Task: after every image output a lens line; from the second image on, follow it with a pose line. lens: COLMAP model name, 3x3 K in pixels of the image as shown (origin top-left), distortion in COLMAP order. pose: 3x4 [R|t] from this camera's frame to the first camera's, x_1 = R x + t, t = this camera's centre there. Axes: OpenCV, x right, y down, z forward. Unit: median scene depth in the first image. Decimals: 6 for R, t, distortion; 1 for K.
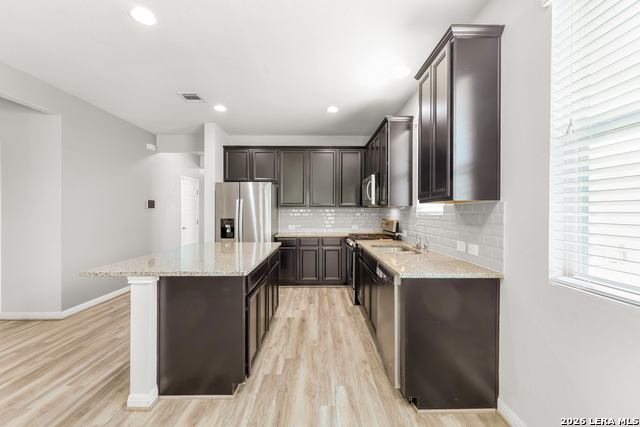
lens RADIAL K [[278.4, 0, 319.2], [0, 278.4, 209.6], [0, 0, 1]] dist [0.002956, 0.000013]
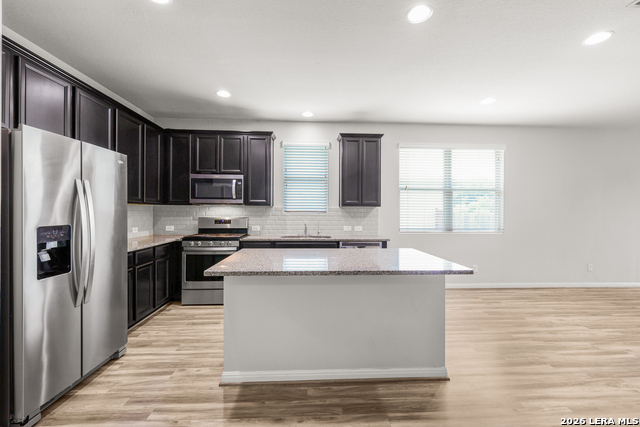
lens RADIAL K [[278.4, 0, 319.2], [0, 278.4, 209.6], [0, 0, 1]] dist [0.002956, 0.000013]
pose [[-0.043003, 0.005666, 0.999059, -1.493668], [-0.014639, 0.999873, -0.006300, 0.012287], [-0.998968, -0.014896, -0.042914, 1.296744]]
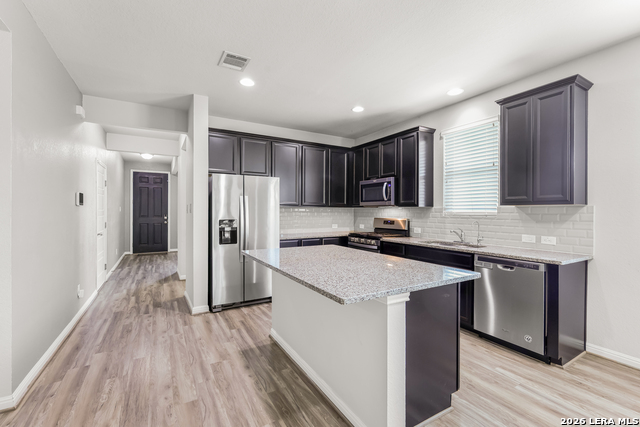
lens RADIAL K [[278.4, 0, 319.2], [0, 278.4, 209.6], [0, 0, 1]] dist [0.002956, 0.000013]
pose [[0.868541, 0.006052, 0.495580, -1.006930], [-0.007857, 0.999968, 0.001559, 0.000524], [-0.495555, -0.005247, 0.868561, 0.348312]]
